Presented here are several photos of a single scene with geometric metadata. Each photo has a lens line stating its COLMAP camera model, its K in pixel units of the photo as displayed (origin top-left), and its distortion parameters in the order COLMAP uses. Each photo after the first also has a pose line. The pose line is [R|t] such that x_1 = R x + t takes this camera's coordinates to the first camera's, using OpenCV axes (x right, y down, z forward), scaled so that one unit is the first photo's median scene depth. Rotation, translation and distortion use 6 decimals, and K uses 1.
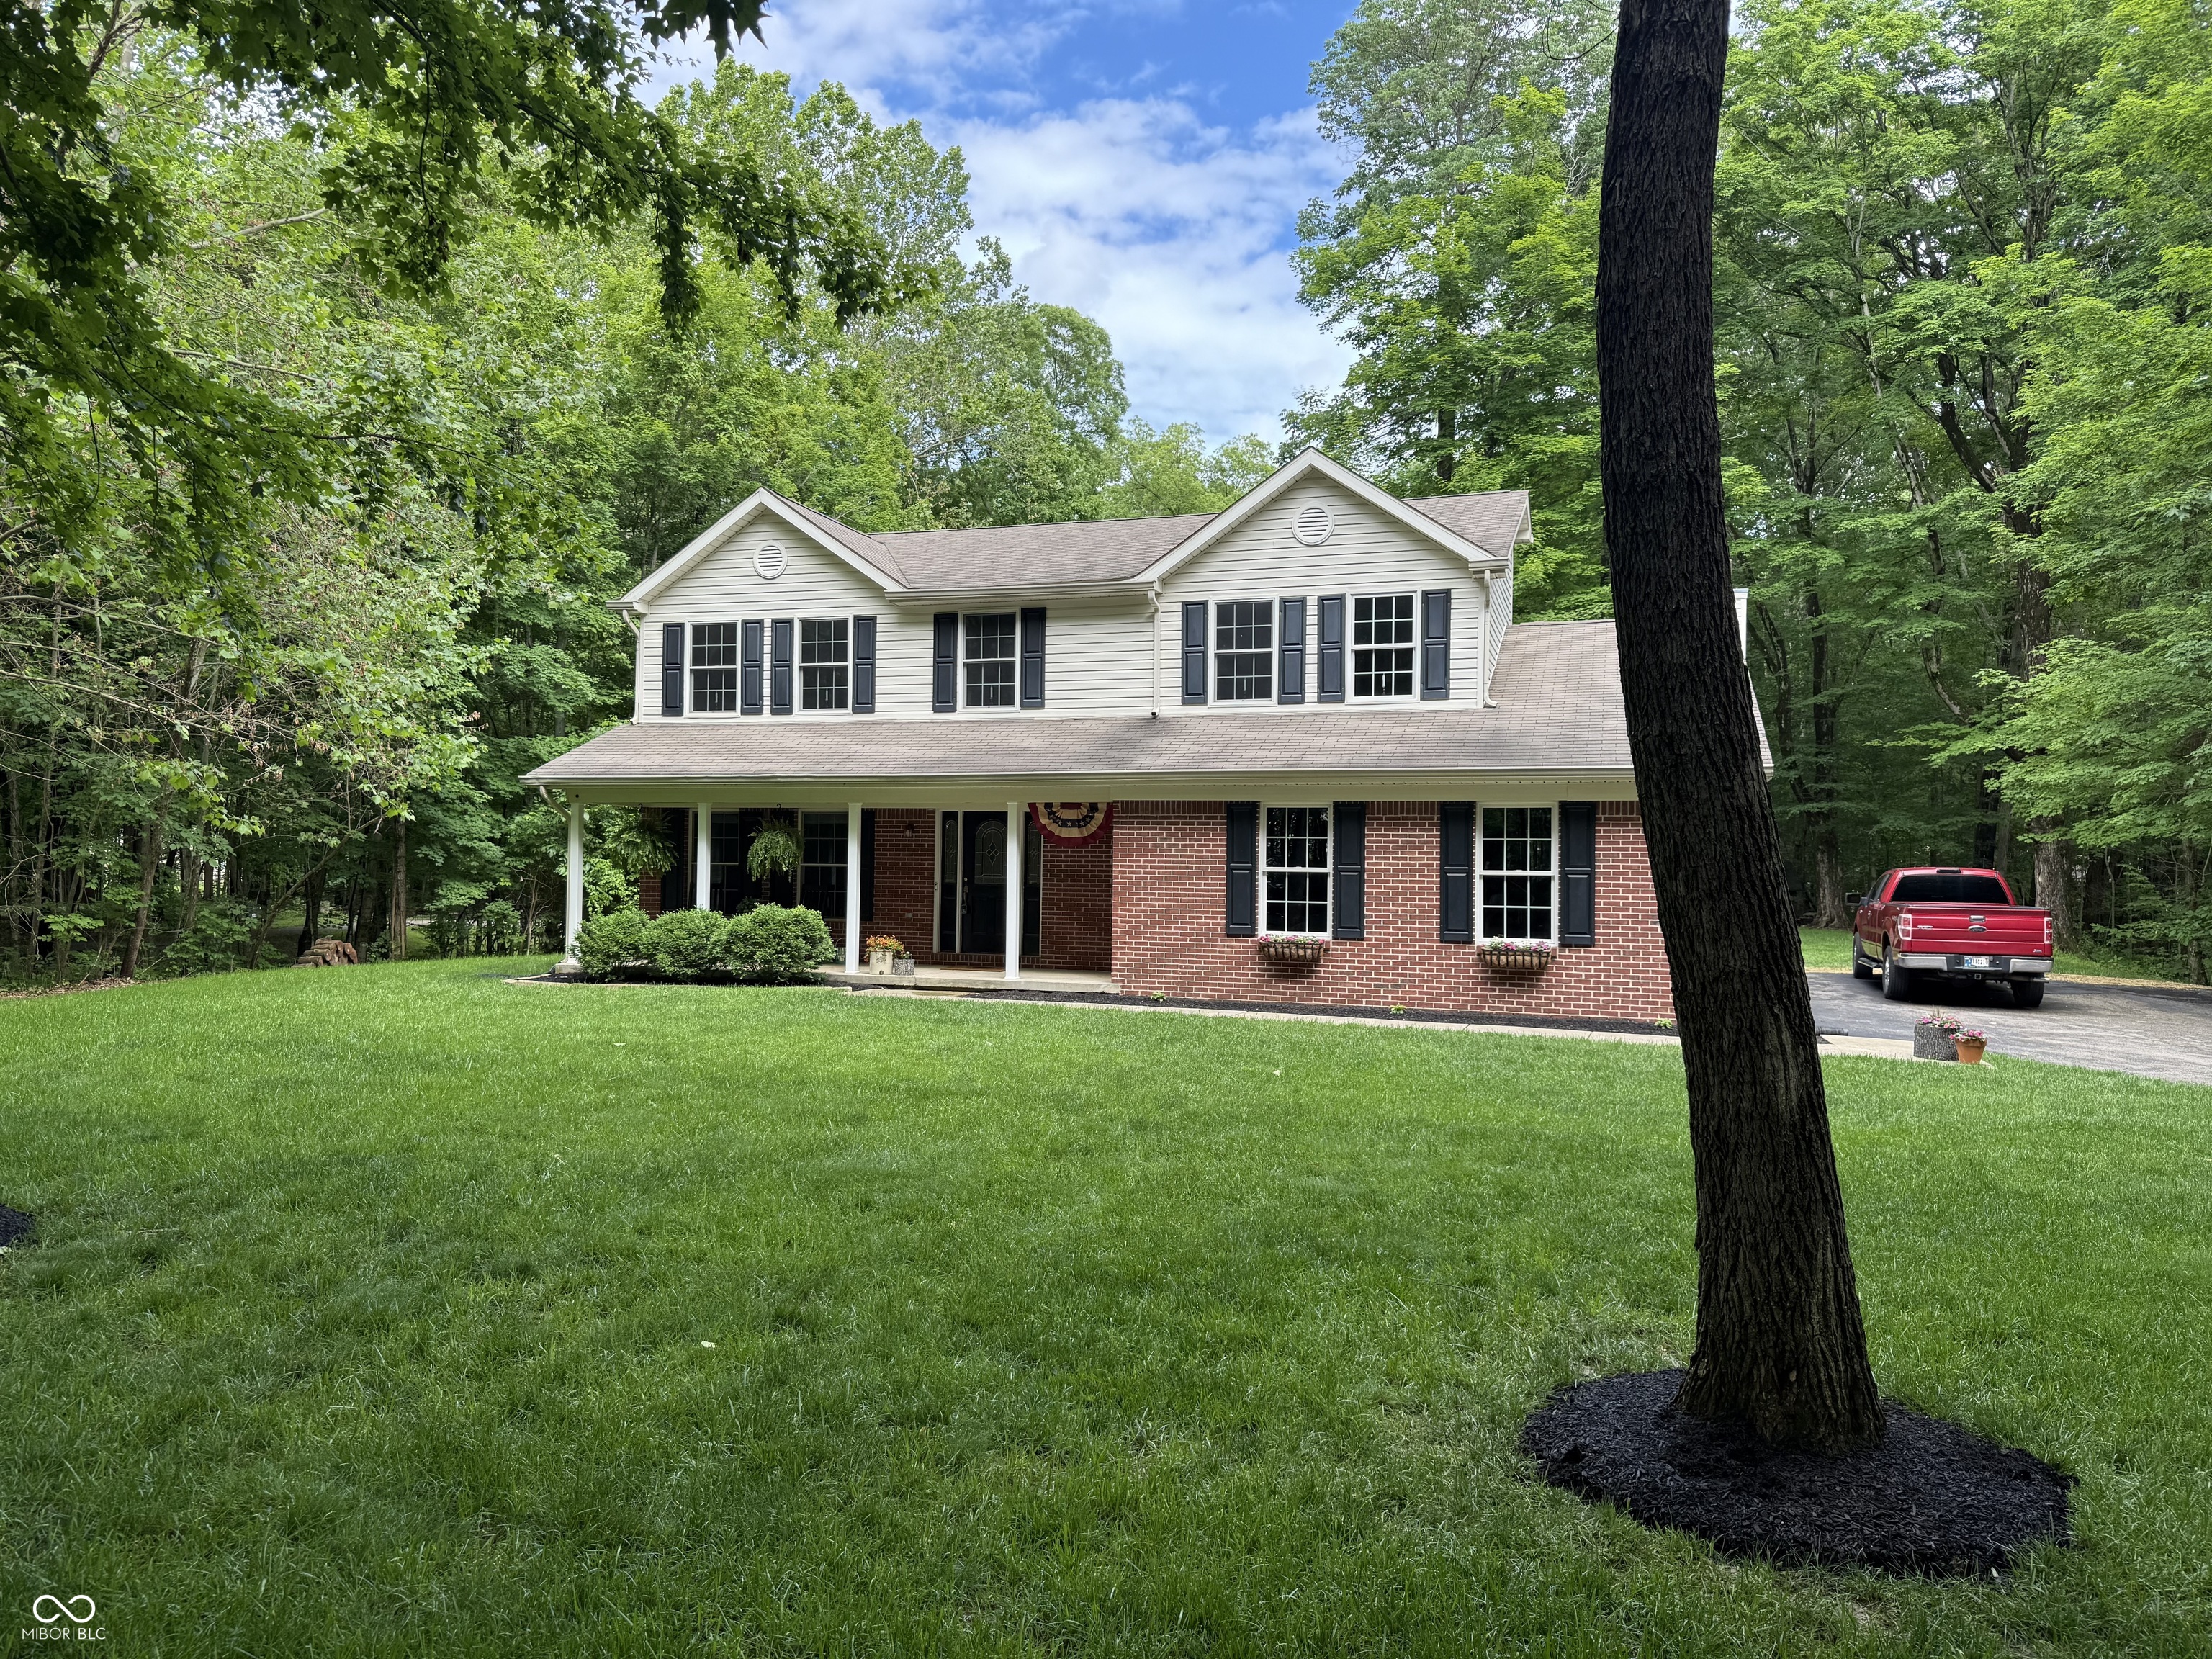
lens RADIAL K [[1525.0, 0, 1092.4], [0, 1525.0, 837.6], [0, 0, 1]] dist [0.158040, -0.289571]
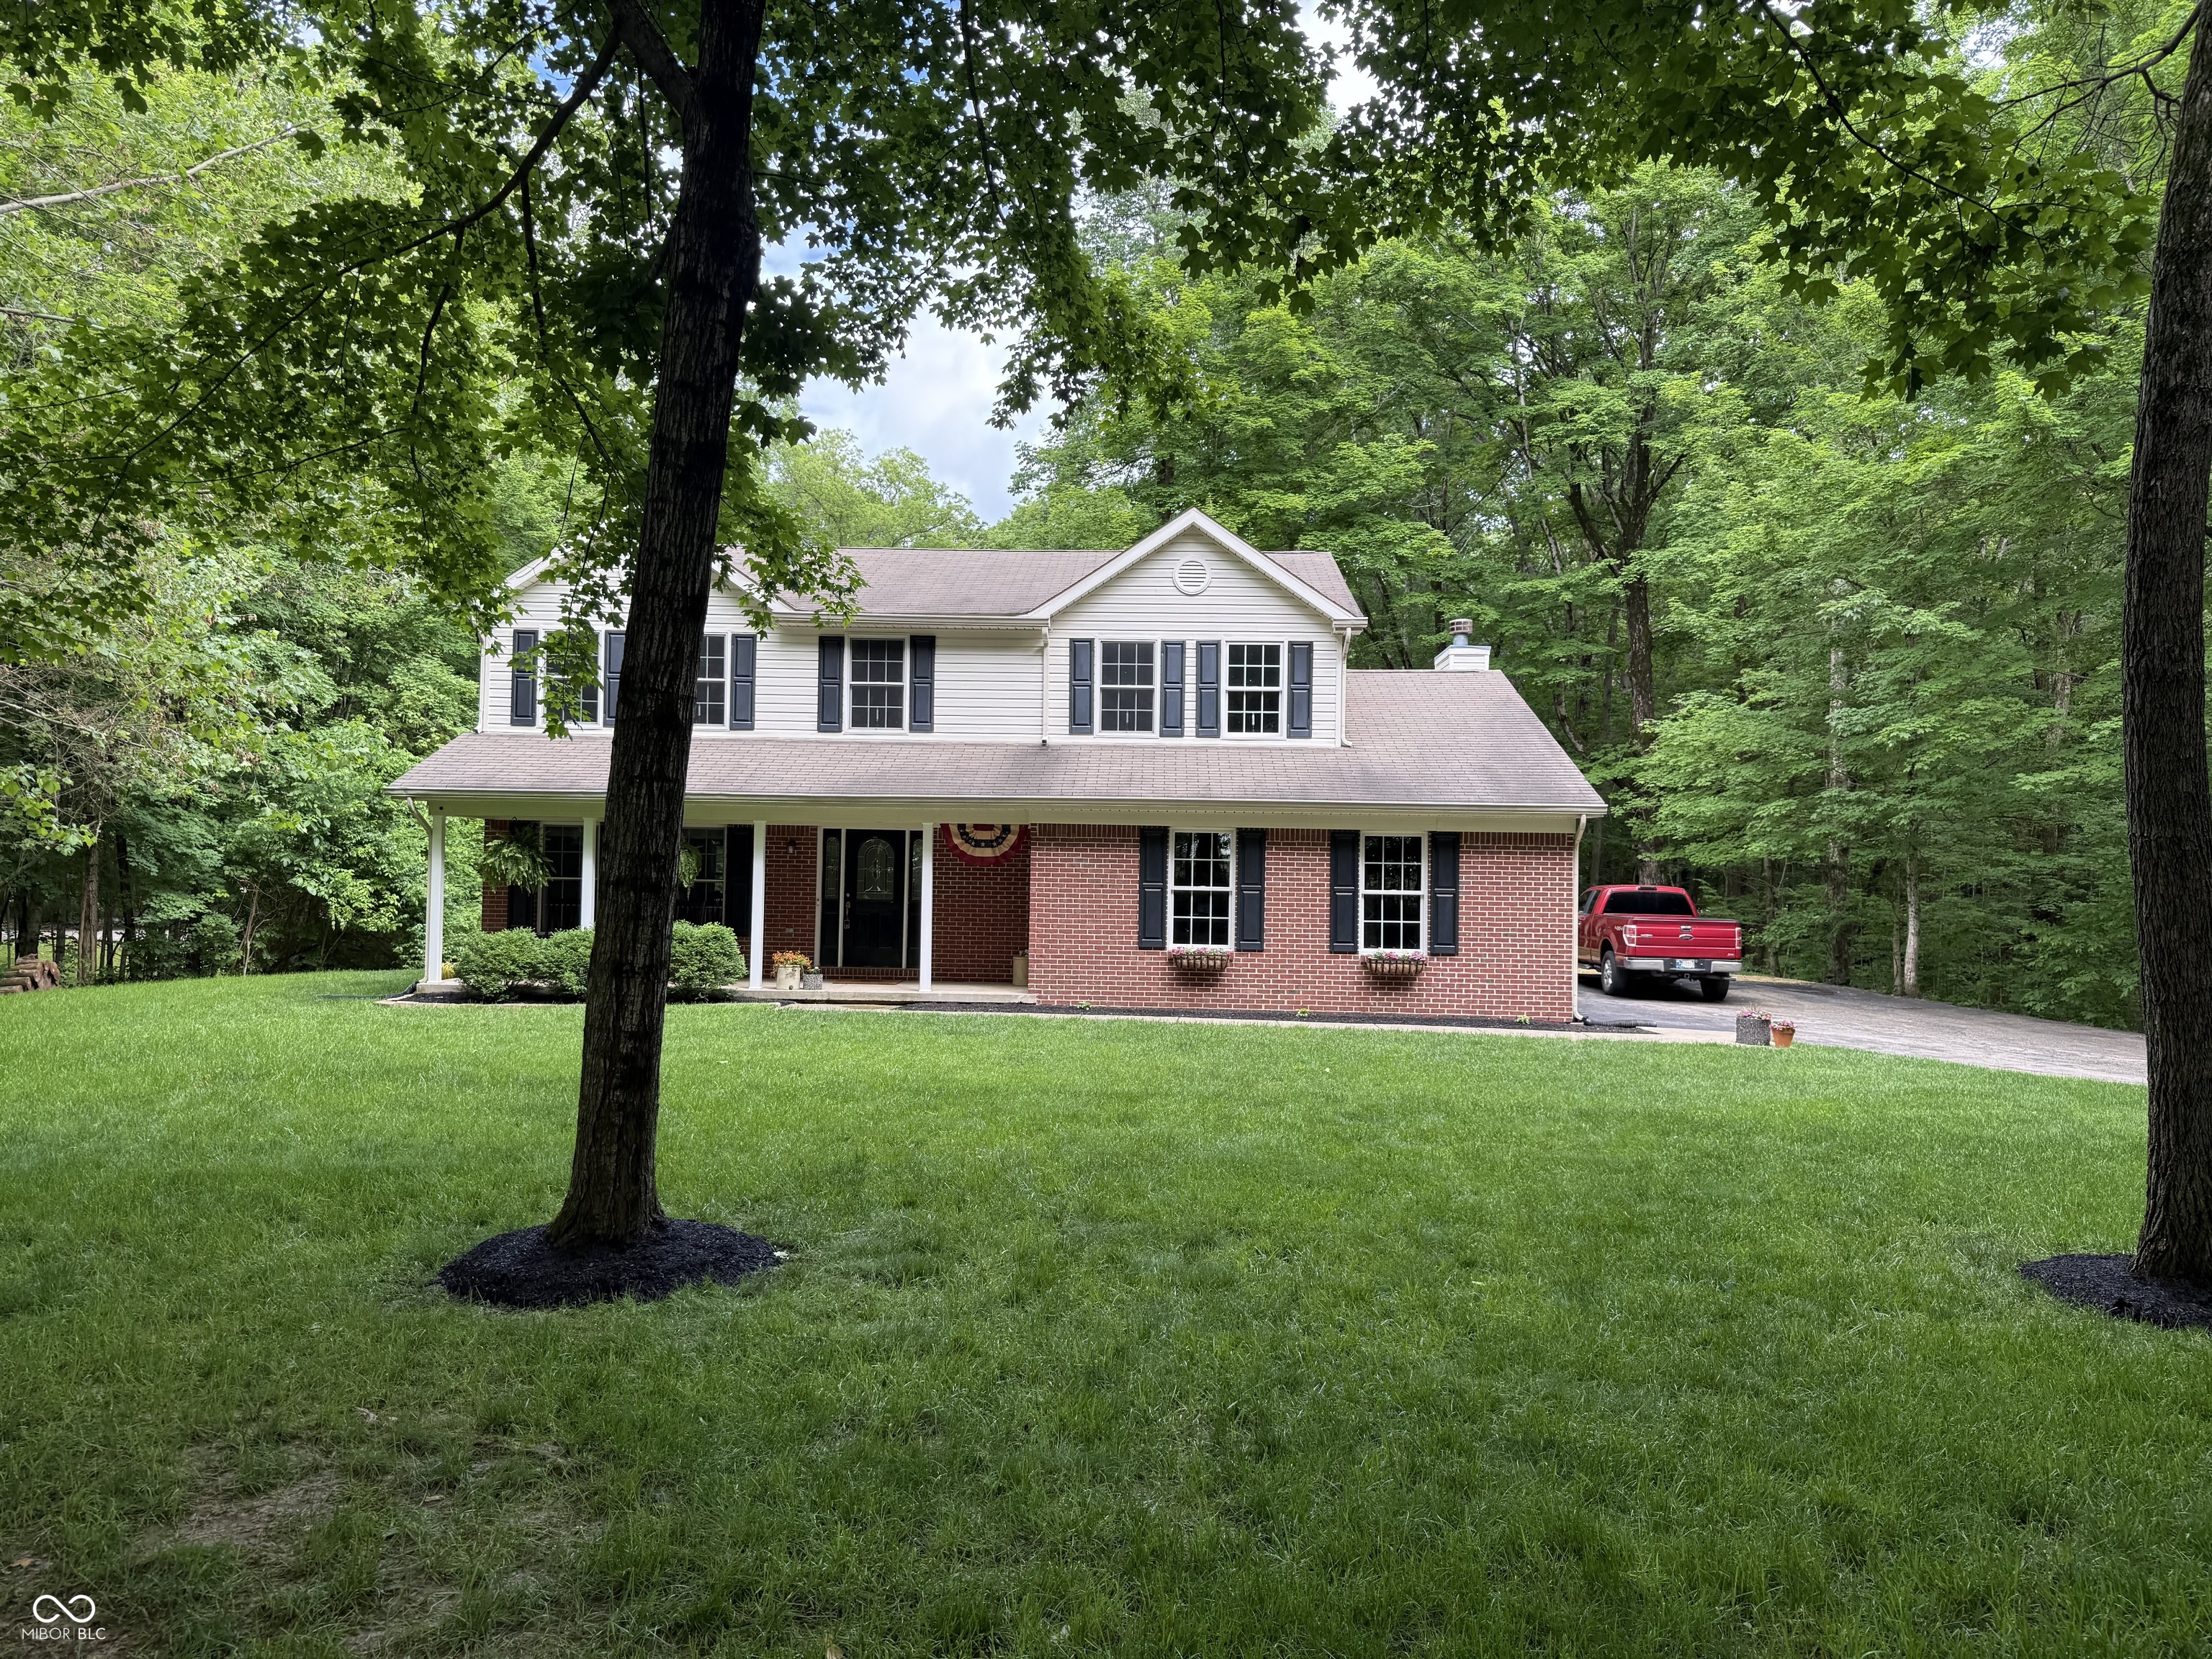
lens RADIAL K [[1525.0, 0, 1092.4], [0, 1525.0, 837.6], [0, 0, 1]] dist [0.158040, -0.289571]
pose [[0.959846, 0.011468, 0.280293, -0.230350], [-0.010836, 0.999934, -0.003804, -0.009995], [-0.280319, 0.000614, 0.959907, -0.038599]]
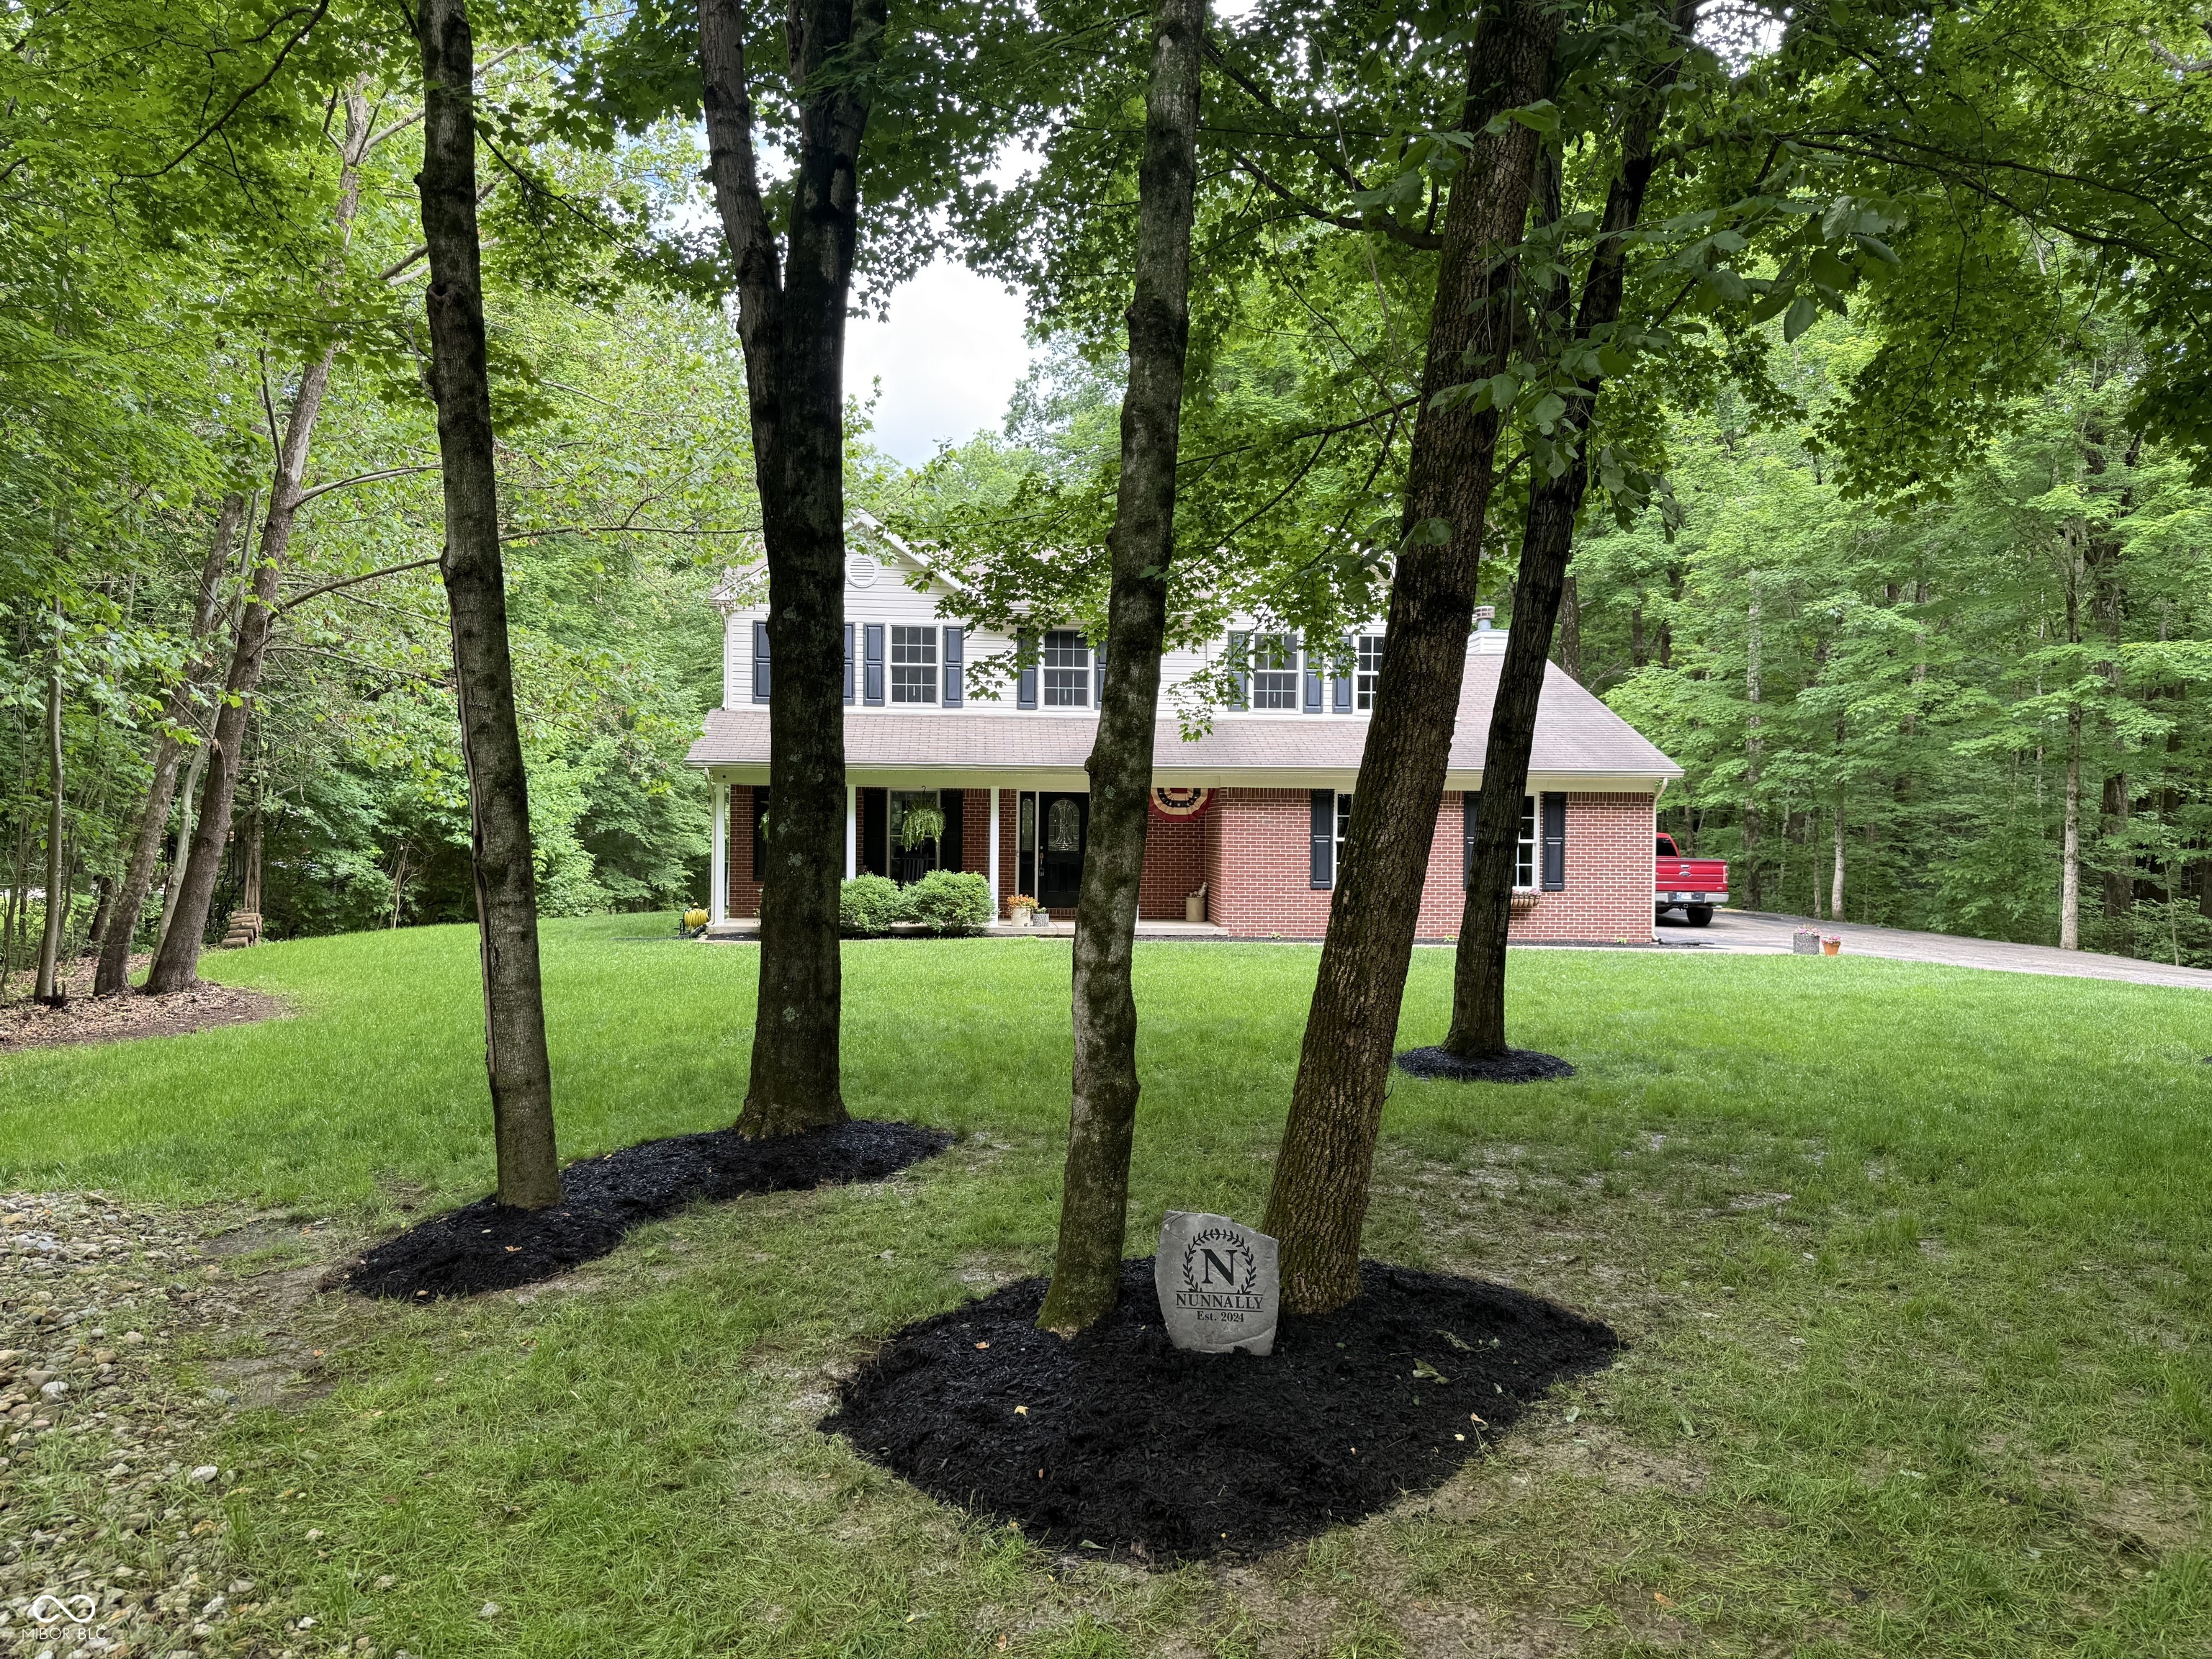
lens RADIAL K [[1525.0, 0, 1092.4], [0, 1525.0, 837.6], [0, 0, 1]] dist [0.158040, -0.289571]
pose [[0.916666, -0.007291, 0.399588, -0.570492], [-0.005150, 0.999535, 0.030052, -0.018642], [-0.399621, -0.029606, 0.916202, -0.138924]]
